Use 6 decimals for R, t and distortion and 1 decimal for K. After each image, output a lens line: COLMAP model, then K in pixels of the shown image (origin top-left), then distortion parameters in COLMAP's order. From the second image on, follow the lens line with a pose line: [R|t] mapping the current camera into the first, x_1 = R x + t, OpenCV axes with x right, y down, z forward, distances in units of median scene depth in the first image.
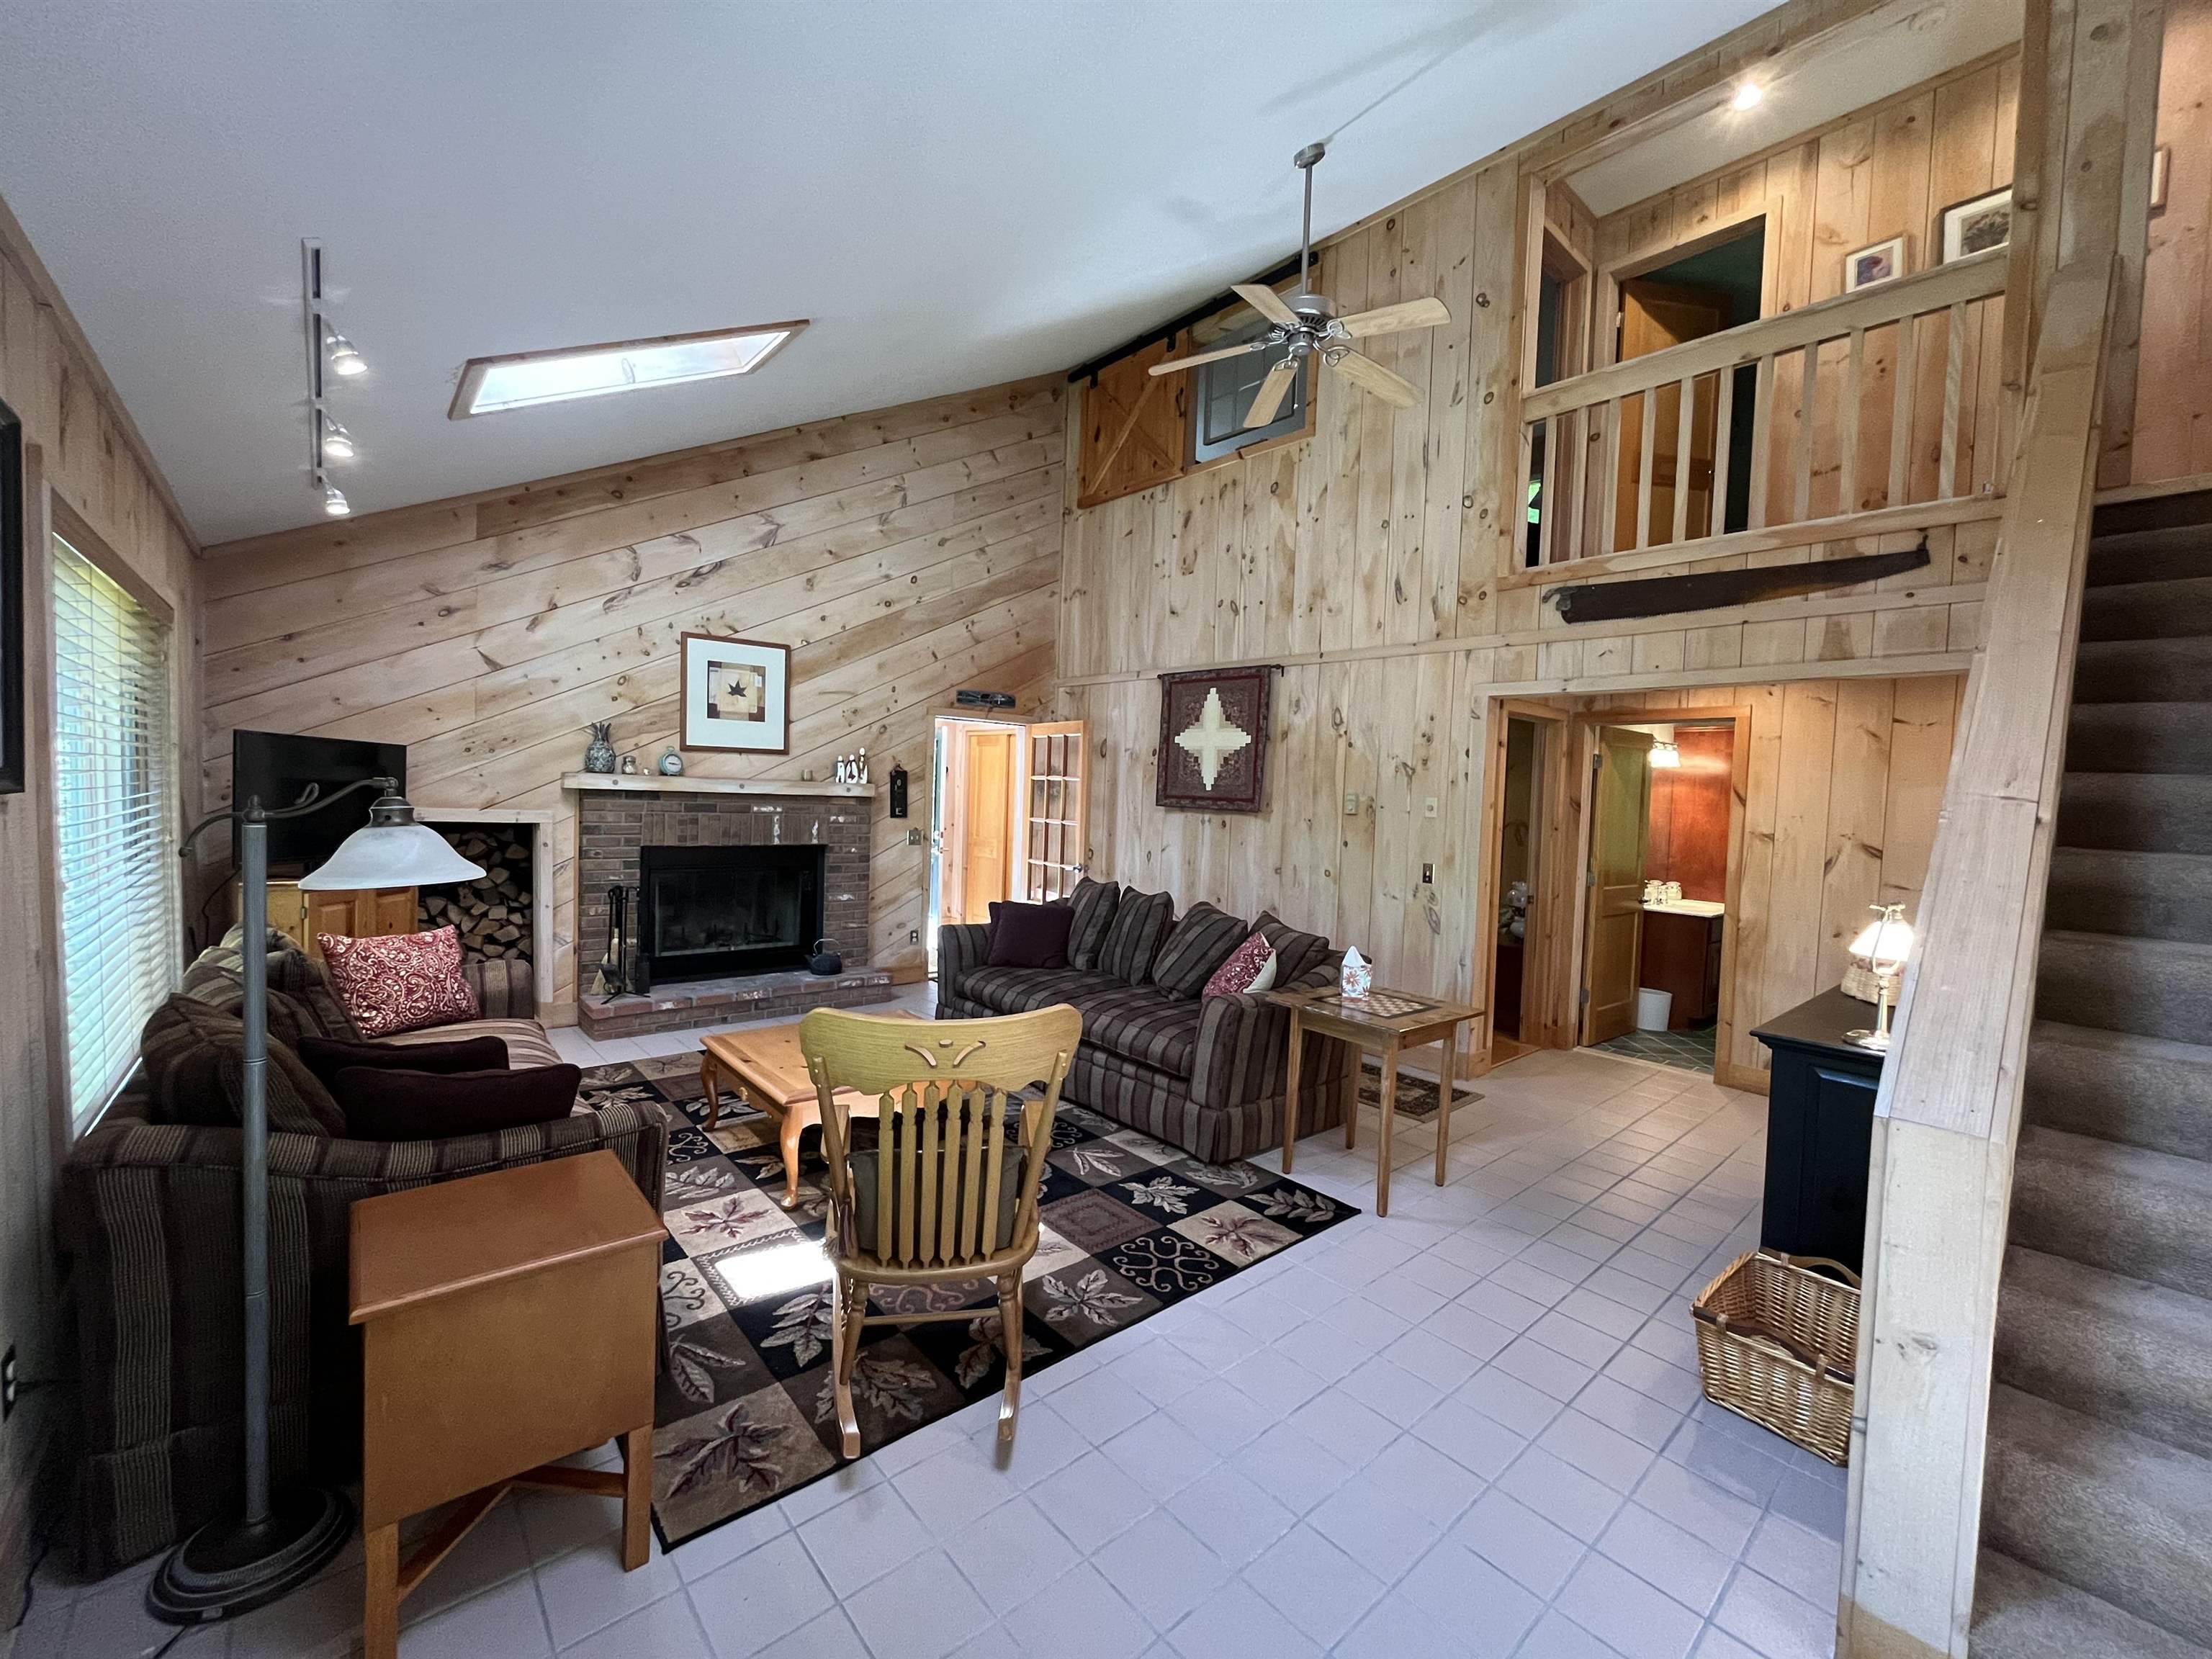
lens RADIAL K [[889.6, 0, 1102.1], [0, 889.6, 827.3], [0, 0, 1]] dist [-0.000526, -0.000163]
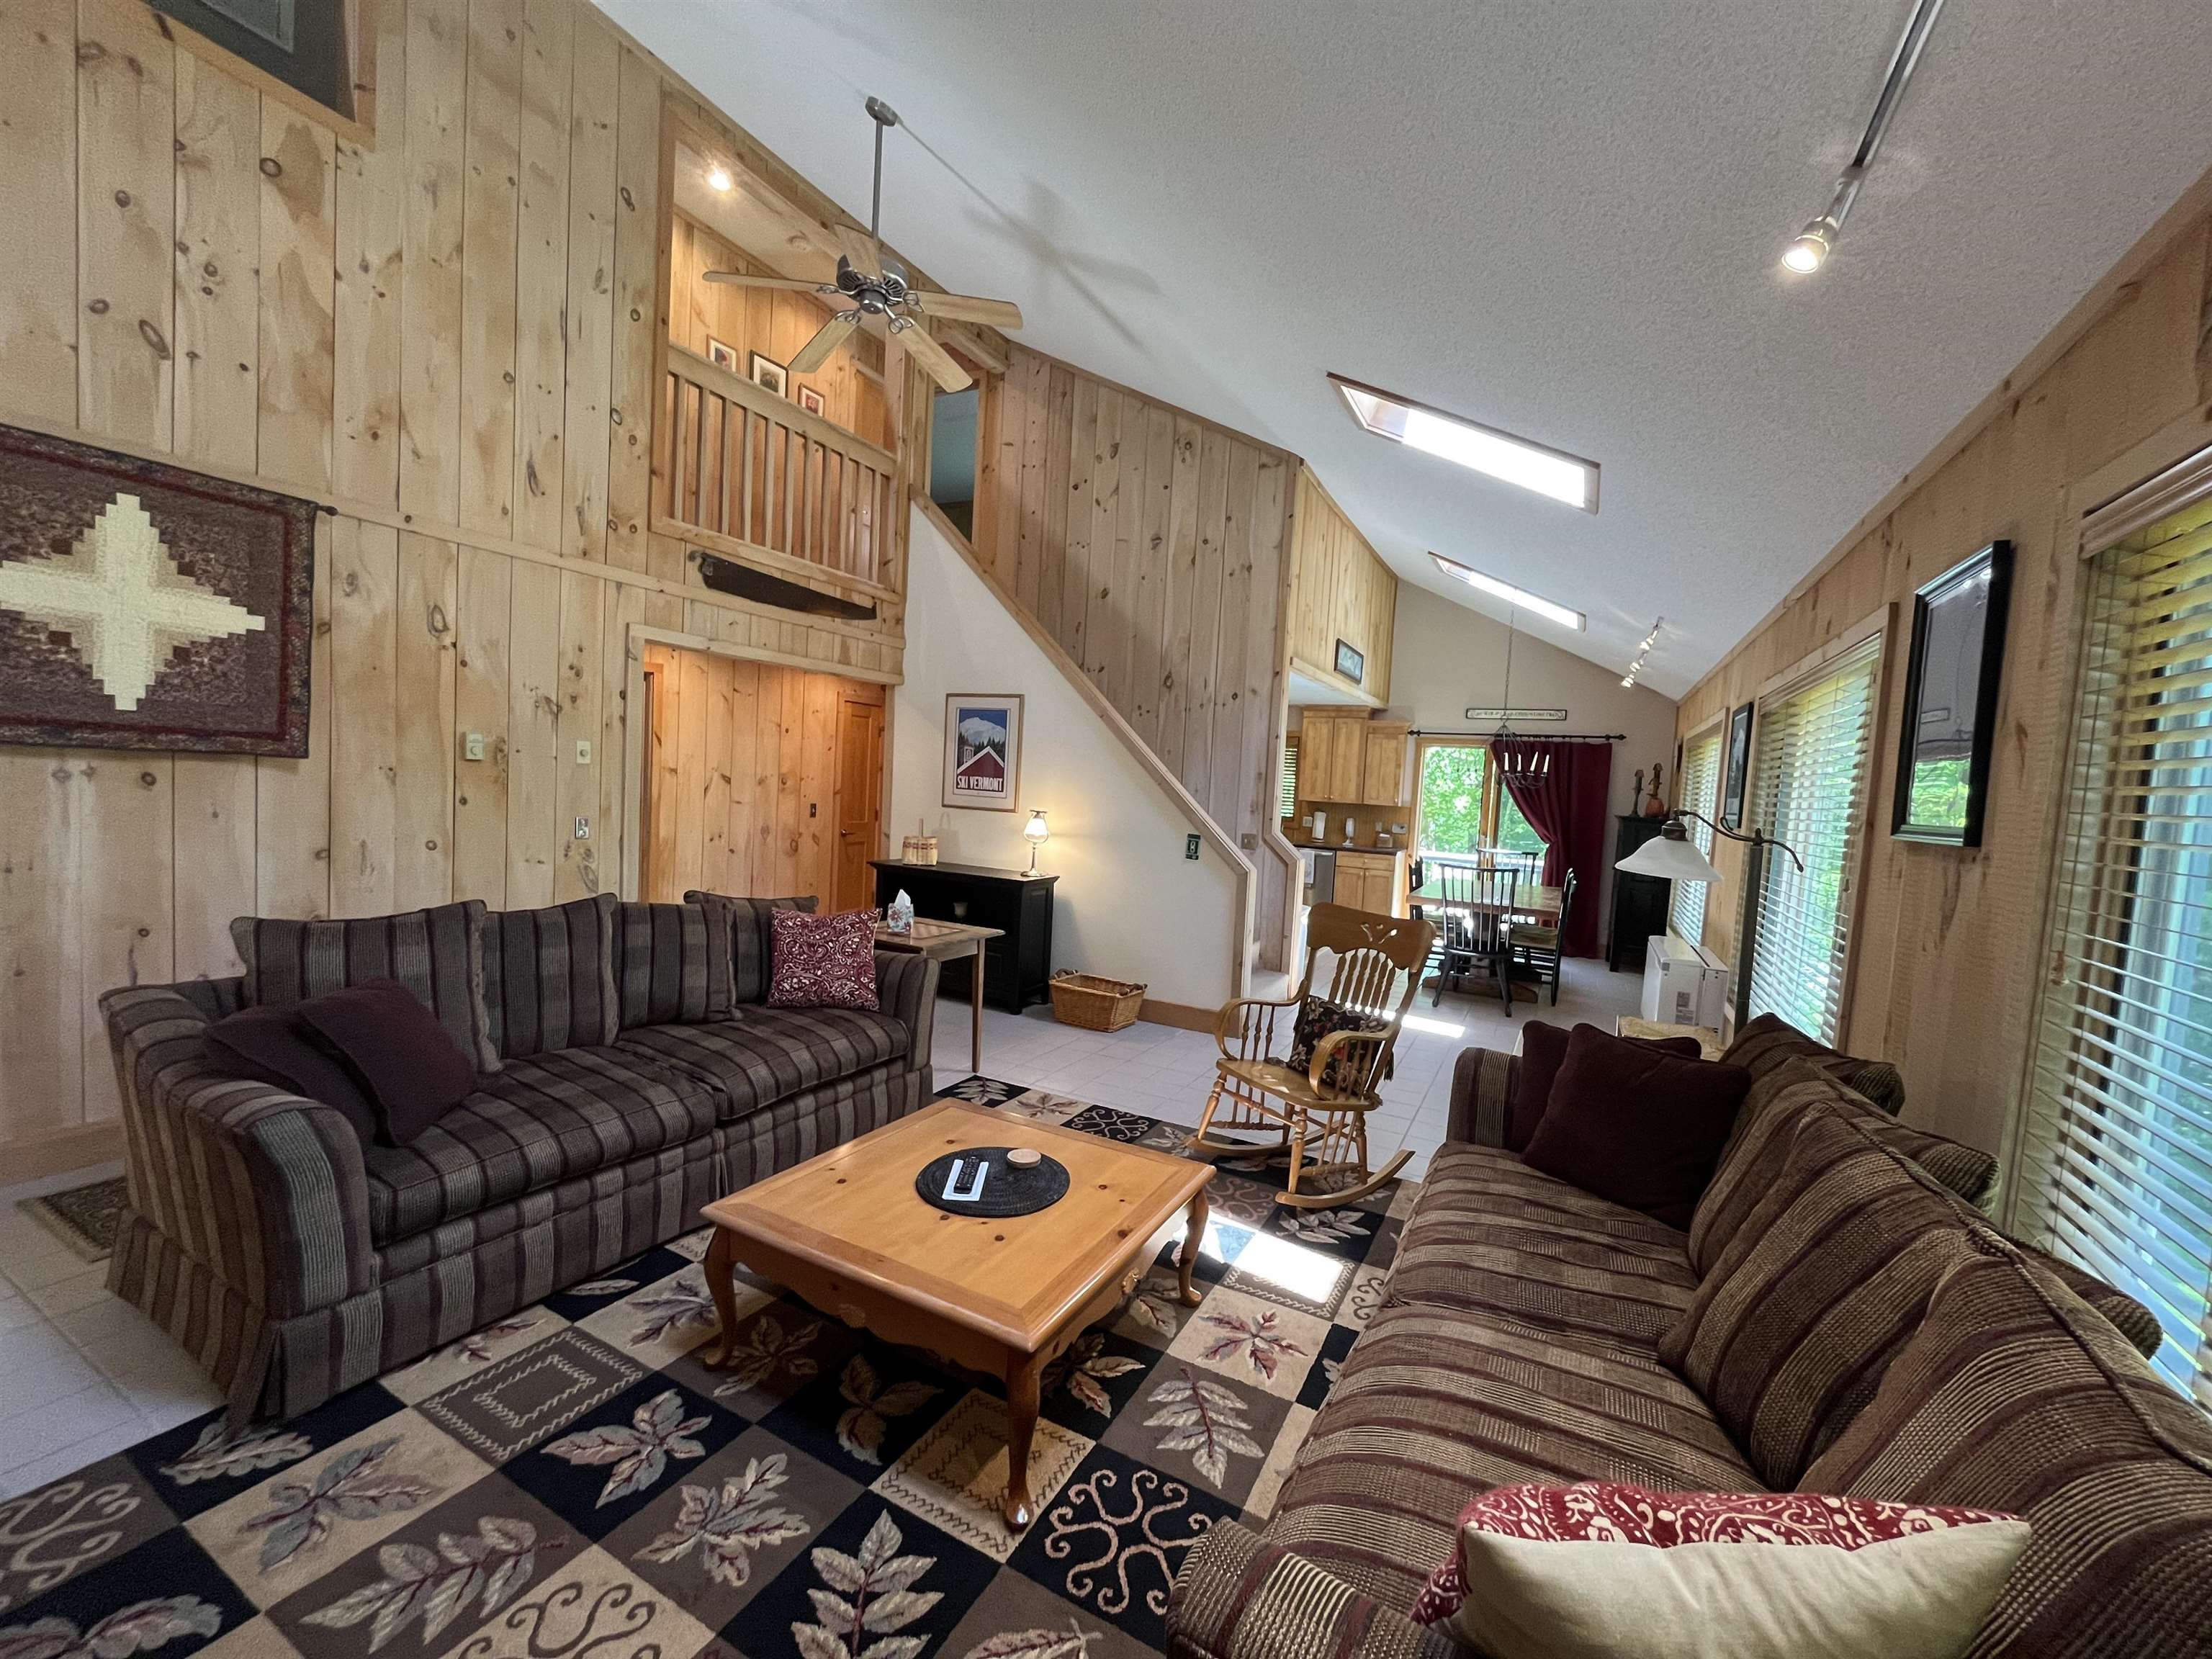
lens RADIAL K [[889.6, 0, 1102.1], [0, 889.6, 827.3], [0, 0, 1]] dist [-0.000526, -0.000163]
pose [[-0.349911, -0.103740, 0.931021, -0.620375], [-0.027660, 0.994560, 0.100424, -0.049990], [-0.936375, 0.009387, -0.350877, 0.813873]]
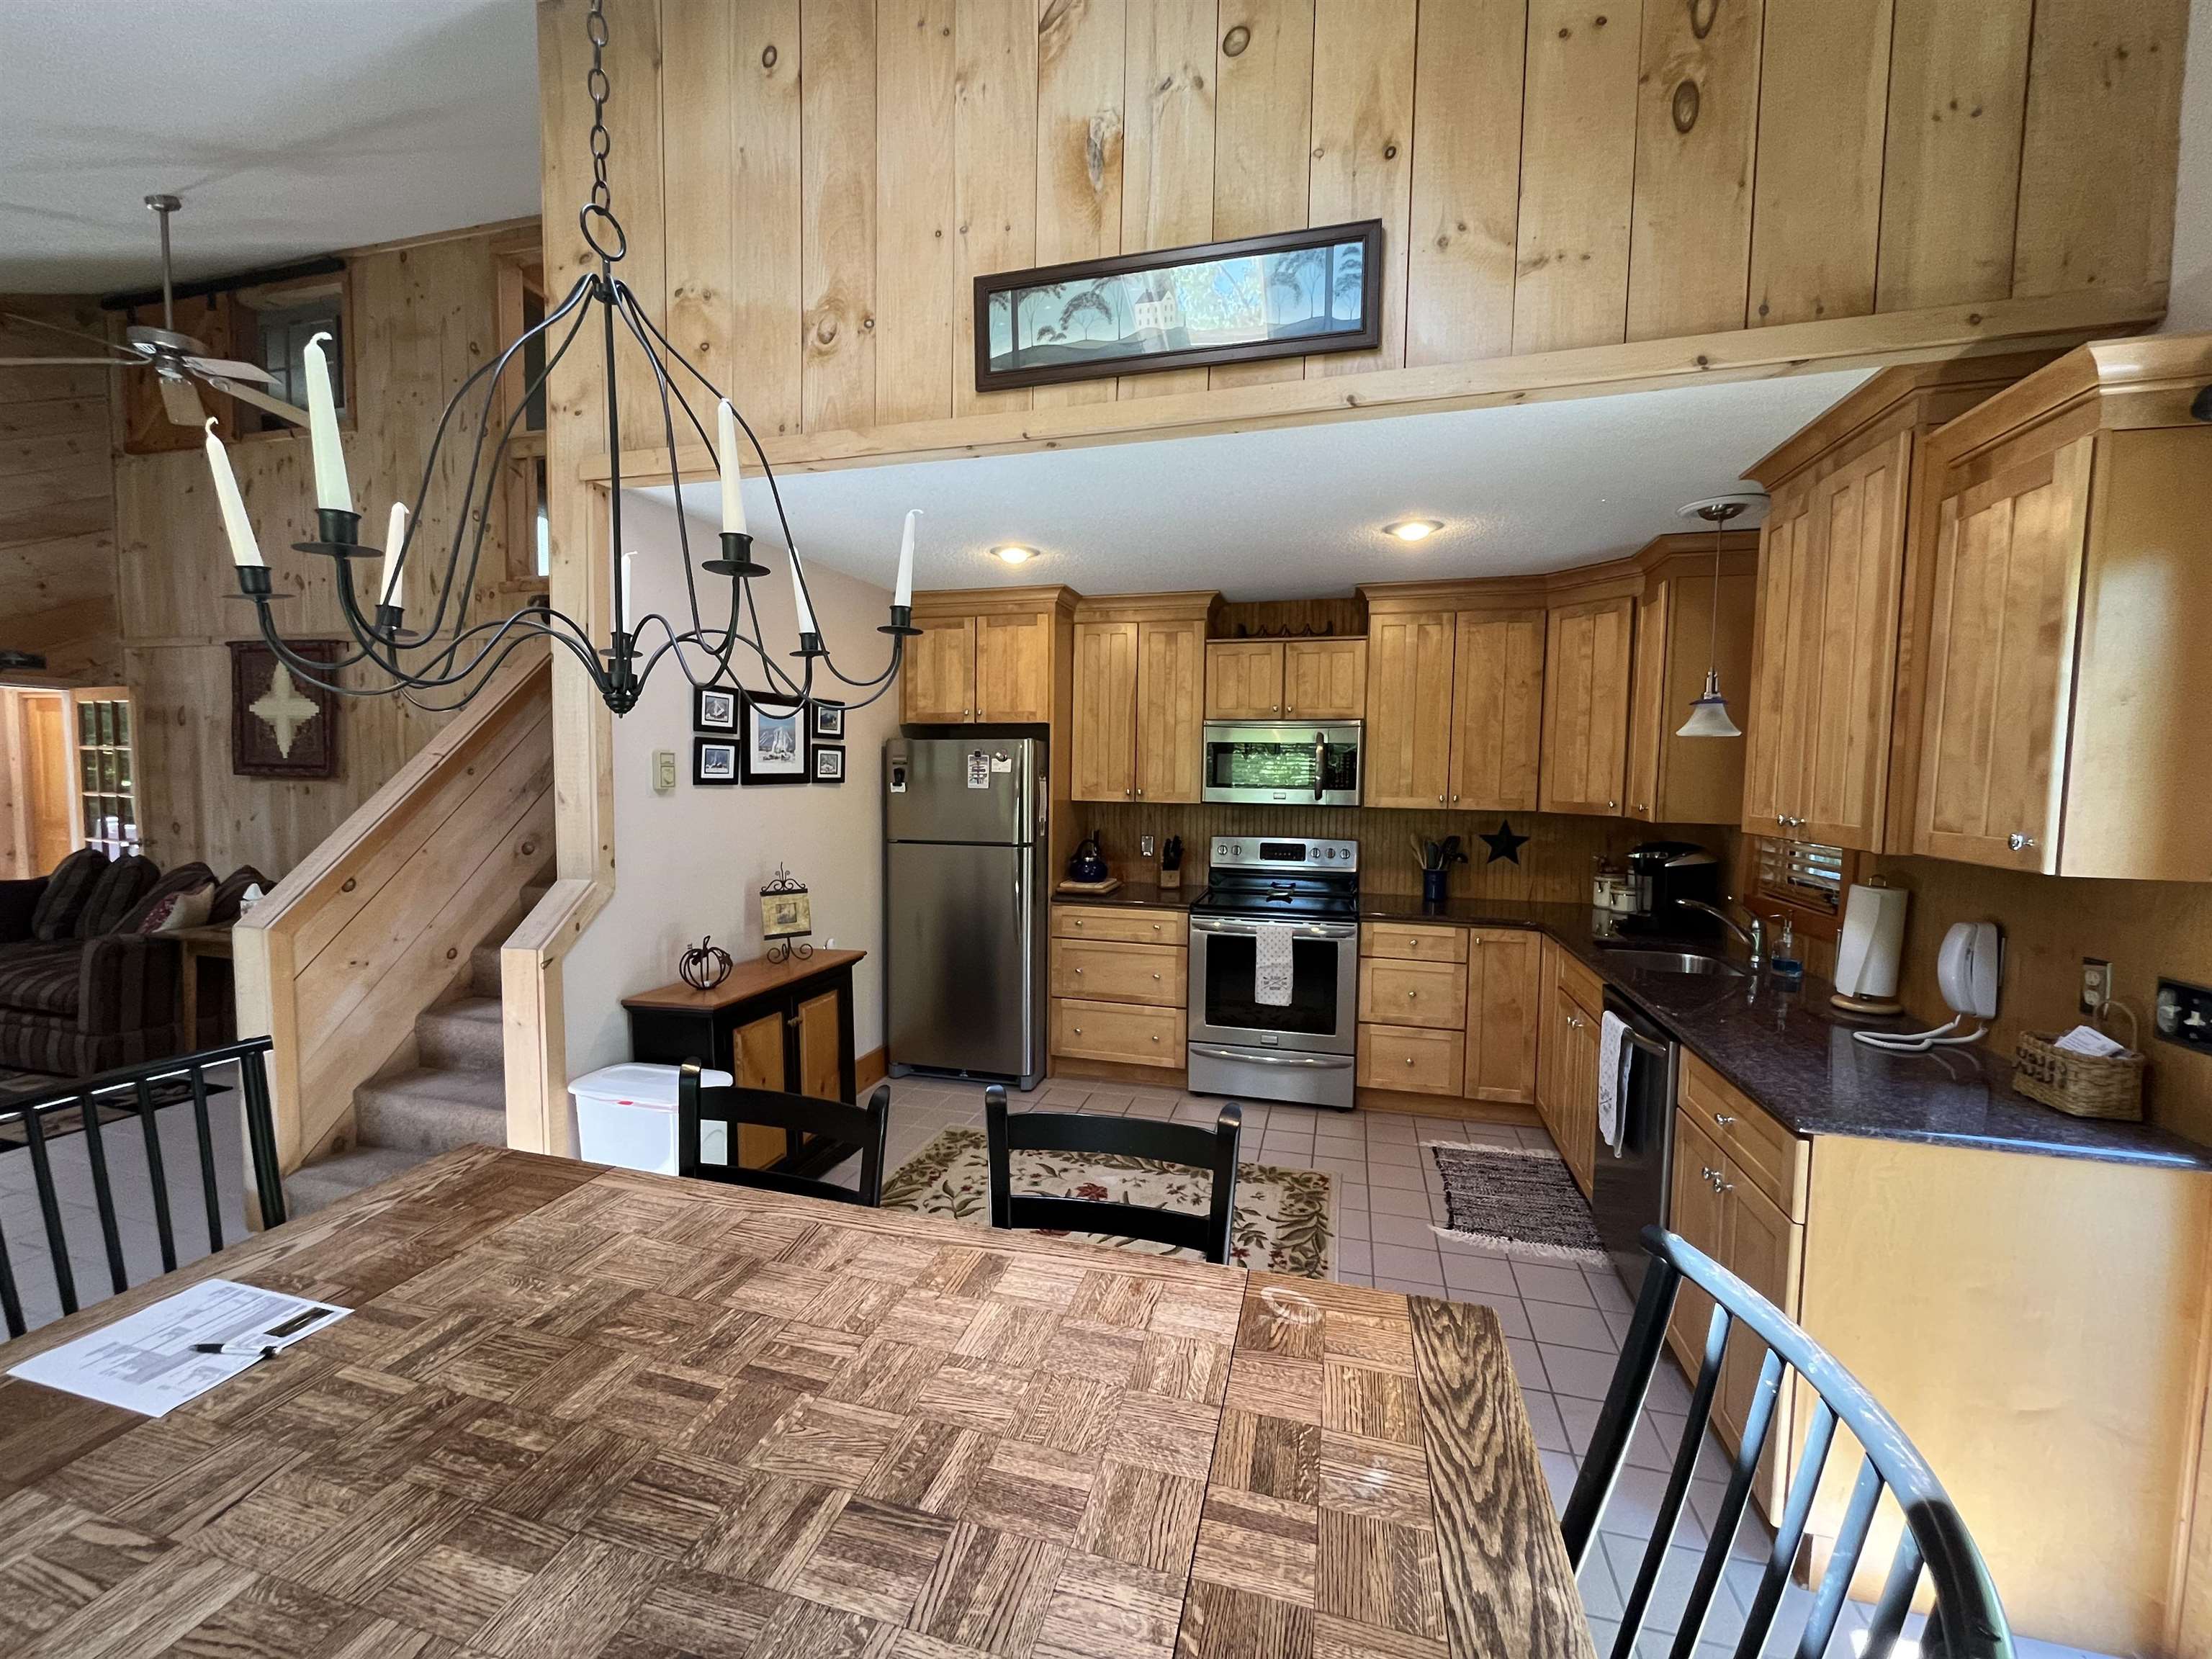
lens RADIAL K [[889.6, 0, 1102.1], [0, 889.6, 827.3], [0, 0, 1]] dist [-0.000526, -0.000163]
pose [[0.837578, -0.058574, 0.543168, 0.419876], [0.038033, 0.998075, 0.048982, 0.028922], [-0.544992, -0.020368, 0.838194, -0.461366]]
